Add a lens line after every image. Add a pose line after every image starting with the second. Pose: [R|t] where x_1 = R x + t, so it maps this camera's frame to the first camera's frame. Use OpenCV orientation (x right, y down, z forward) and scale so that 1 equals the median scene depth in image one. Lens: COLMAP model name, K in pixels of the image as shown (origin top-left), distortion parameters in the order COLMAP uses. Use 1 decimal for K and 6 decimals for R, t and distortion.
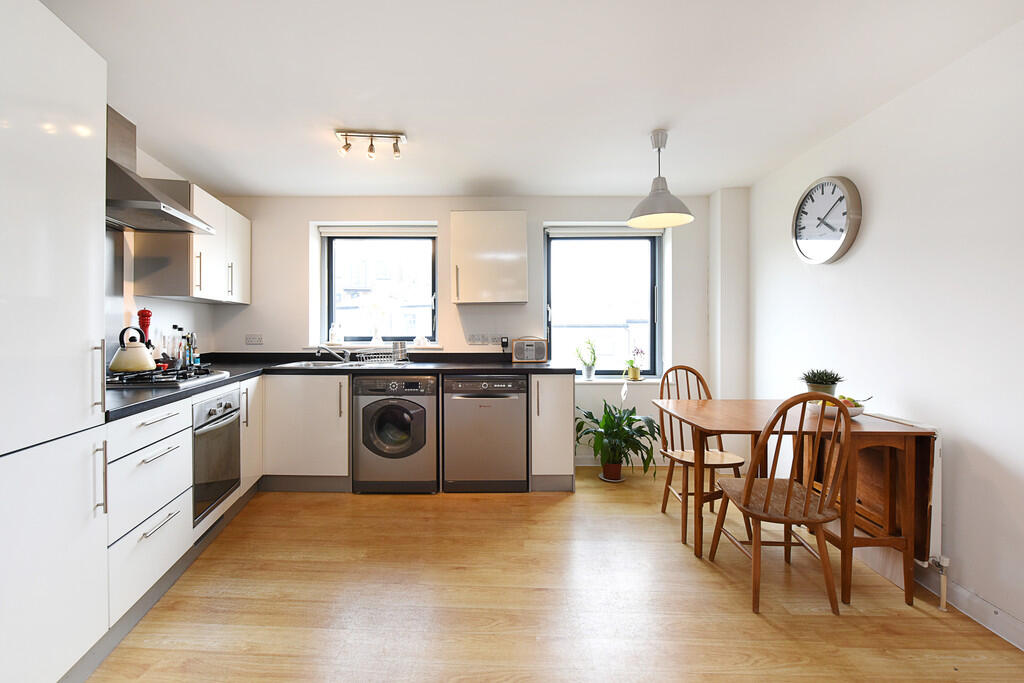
lens RADIAL K [[436.4, 0, 512.0], [0, 436.4, 341.5], [0, 0, 1]] dist [0.000330, 0.000010]
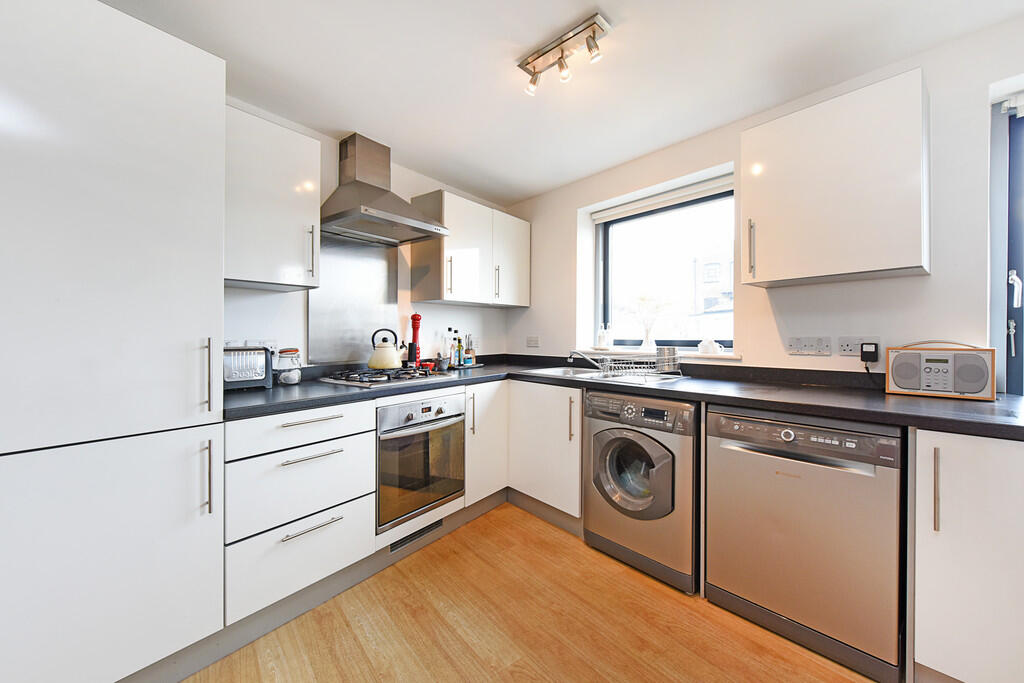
lens RADIAL K [[404.3, 0, 512.0], [0, 404.3, 341.5], [0, 0, 1]] dist [-0.001307, -0.000195]
pose [[0.634637, 0.009413, -0.772753, 0.101055], [-0.017157, 0.999851, -0.001911, -0.003461], [0.772620, 0.014471, 0.634704, 0.446511]]
